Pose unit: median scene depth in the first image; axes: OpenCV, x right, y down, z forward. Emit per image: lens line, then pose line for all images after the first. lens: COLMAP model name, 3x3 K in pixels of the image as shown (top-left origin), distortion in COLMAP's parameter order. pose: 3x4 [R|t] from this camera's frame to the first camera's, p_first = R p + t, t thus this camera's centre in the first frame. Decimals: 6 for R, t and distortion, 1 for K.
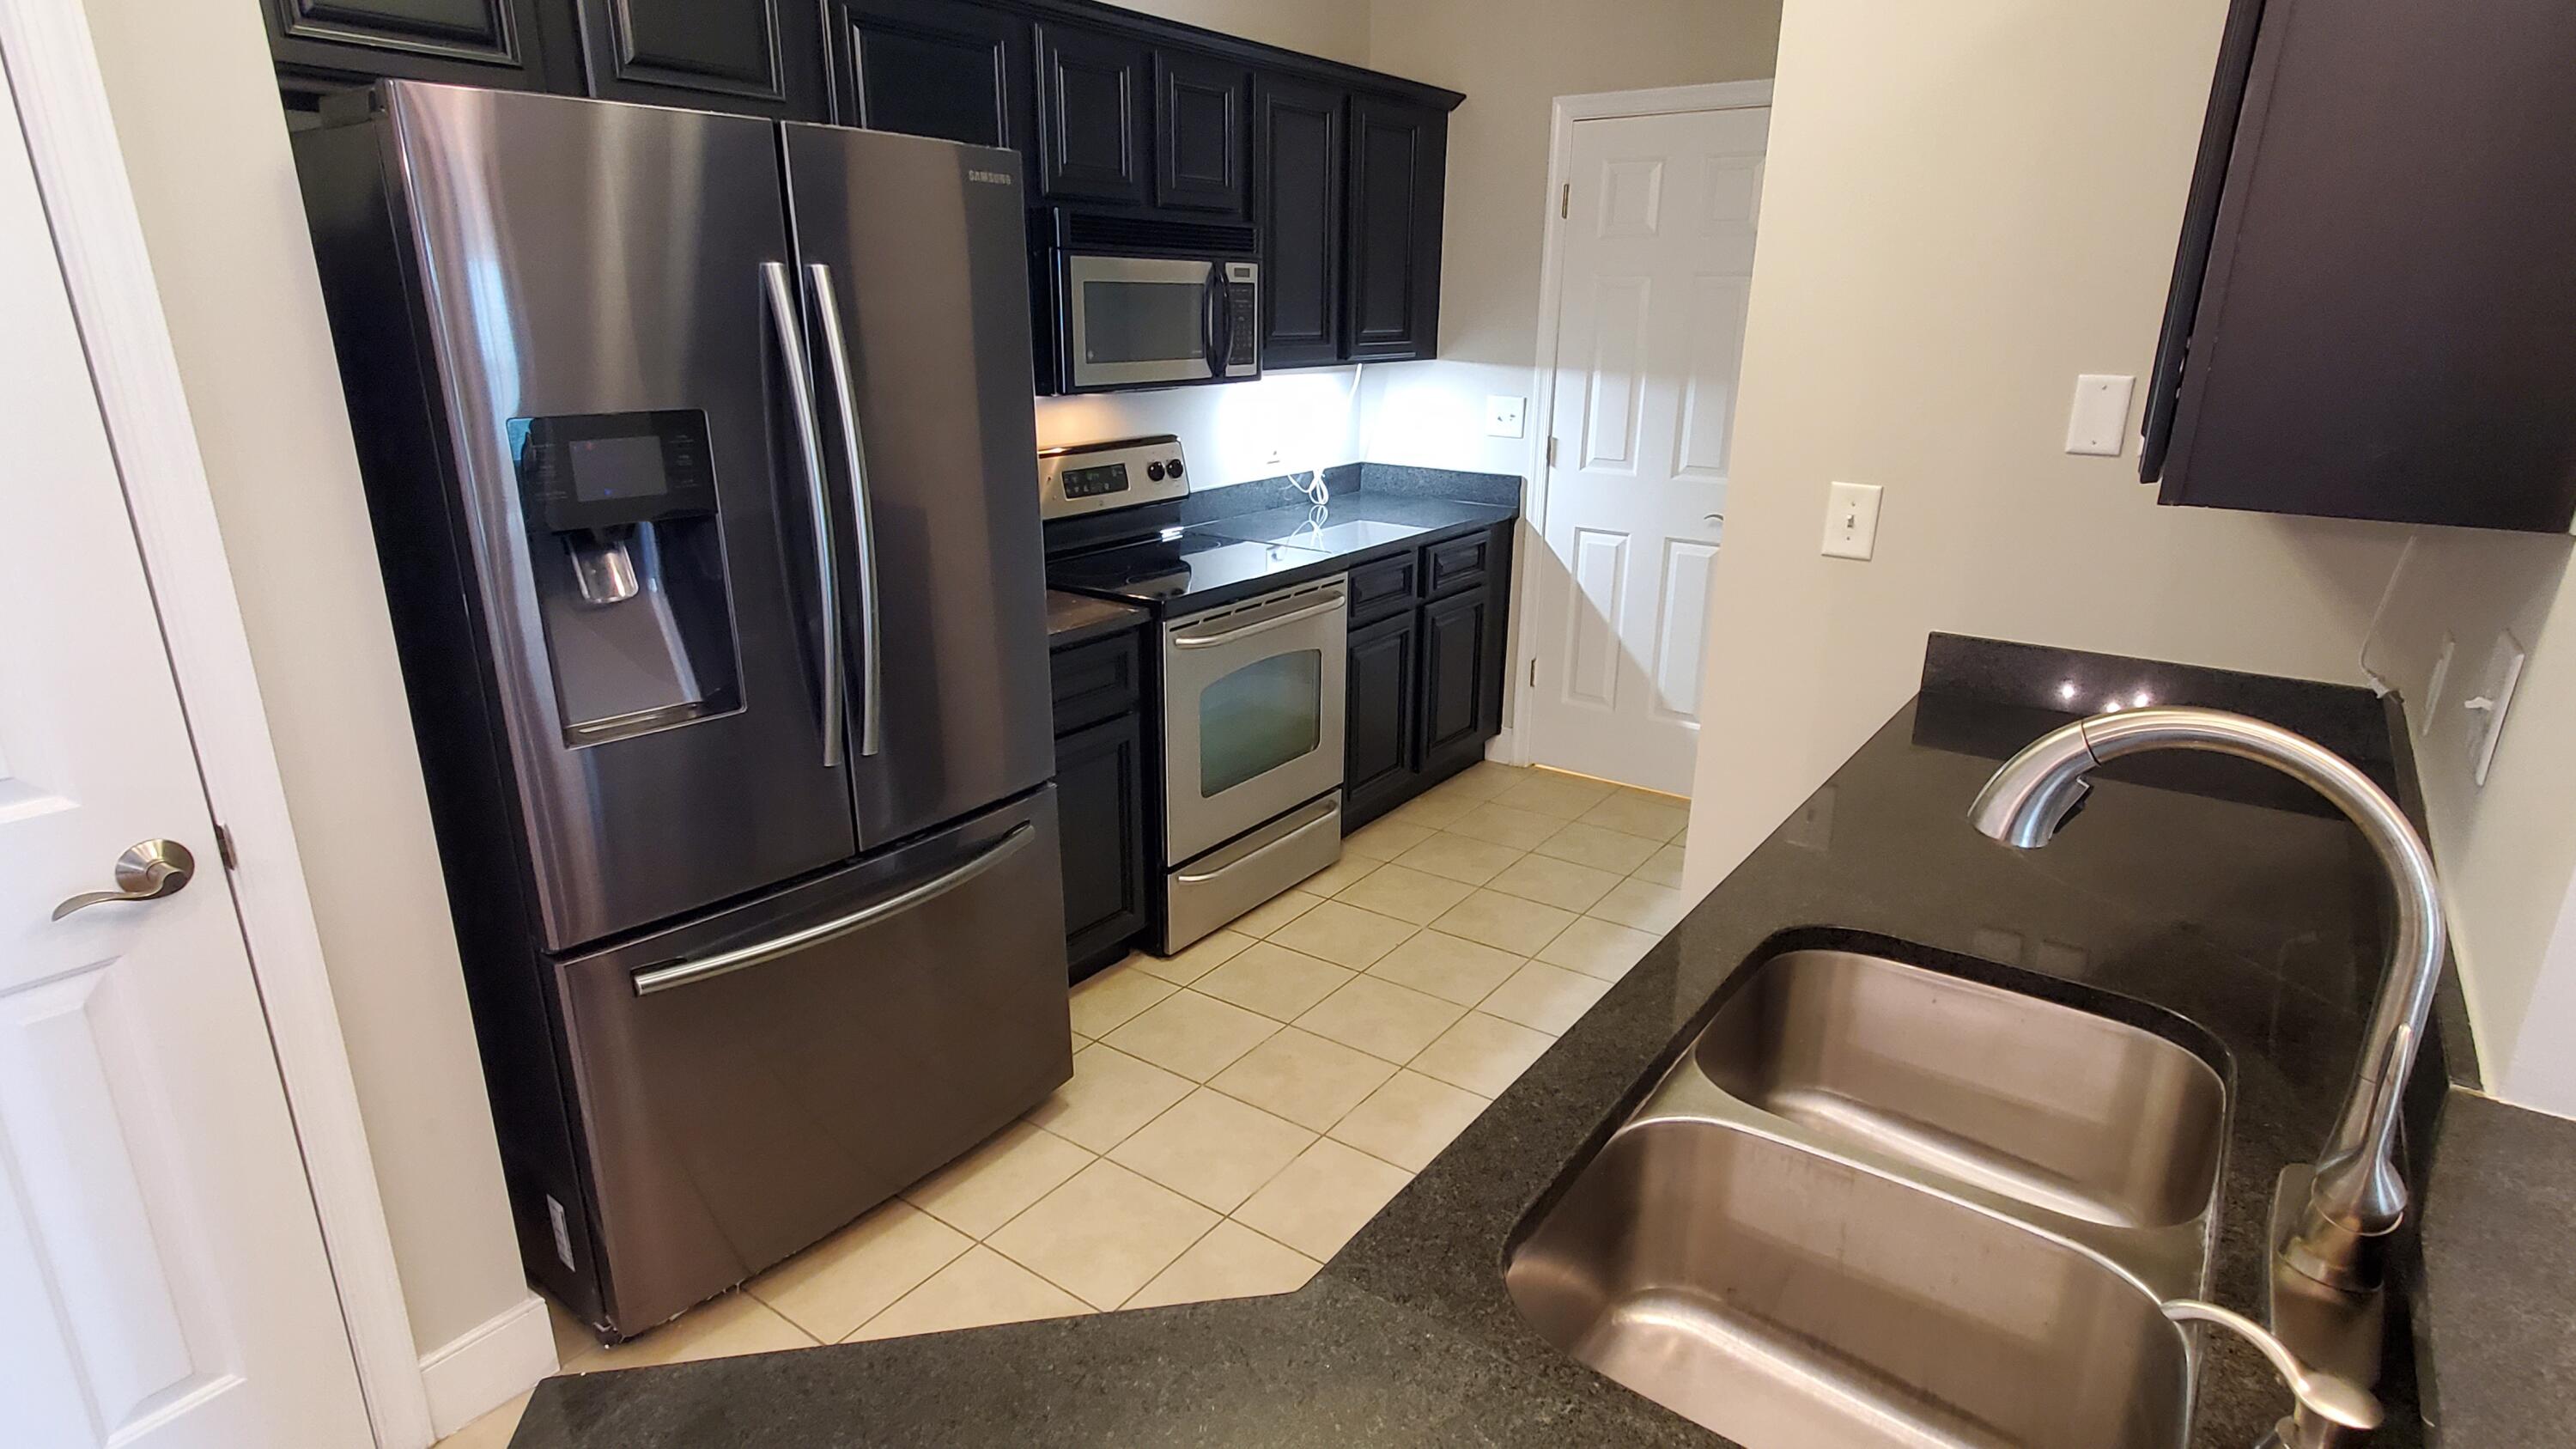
lens RADIAL K [[1337.9, 0, 1294.6], [0, 1337.9, 743.7], [0, 0, 1]] dist [0.002655, 0.002882]
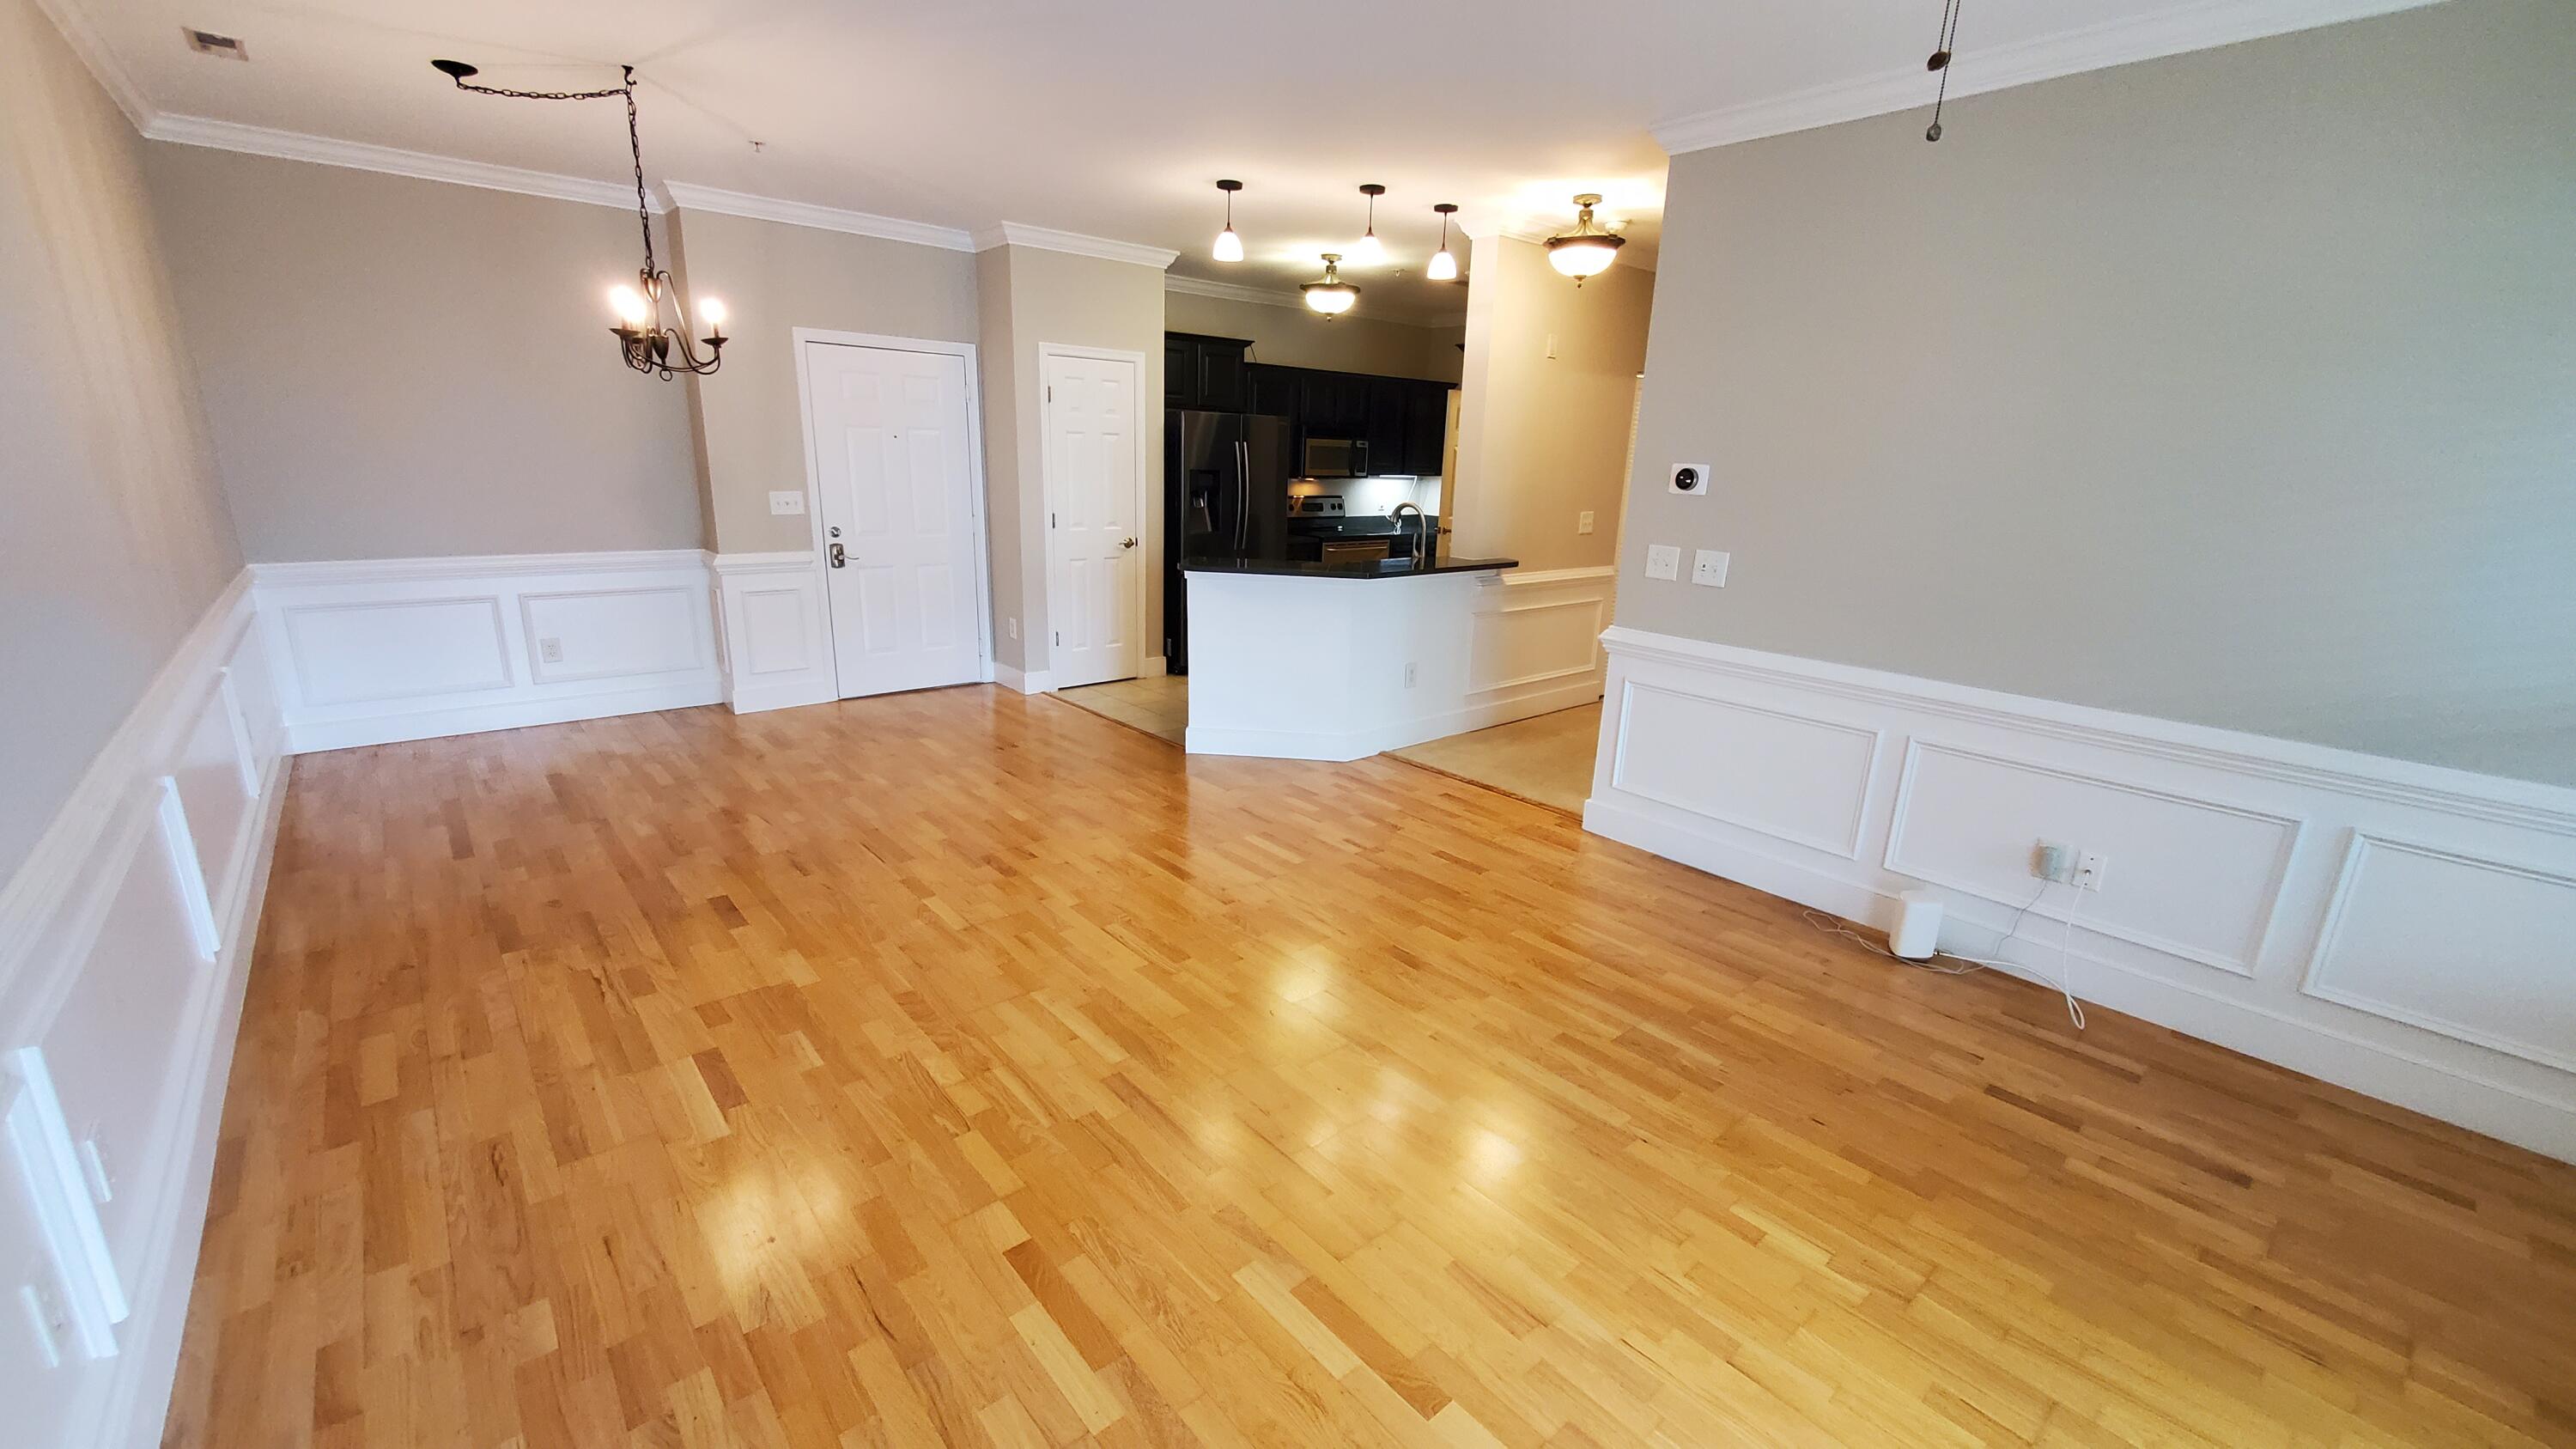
lens RADIAL K [[1038.8, 0, 1294.8], [0, 1038.8, 744.7], [0, 0, 1]] dist [-0.000089, -0.000268]
pose [[0.971933, 0.087811, -0.218257, 0.413544], [-0.097608, 0.994627, -0.034494, 0.471392], [0.214055, 0.054830, 0.975282, -1.438495]]
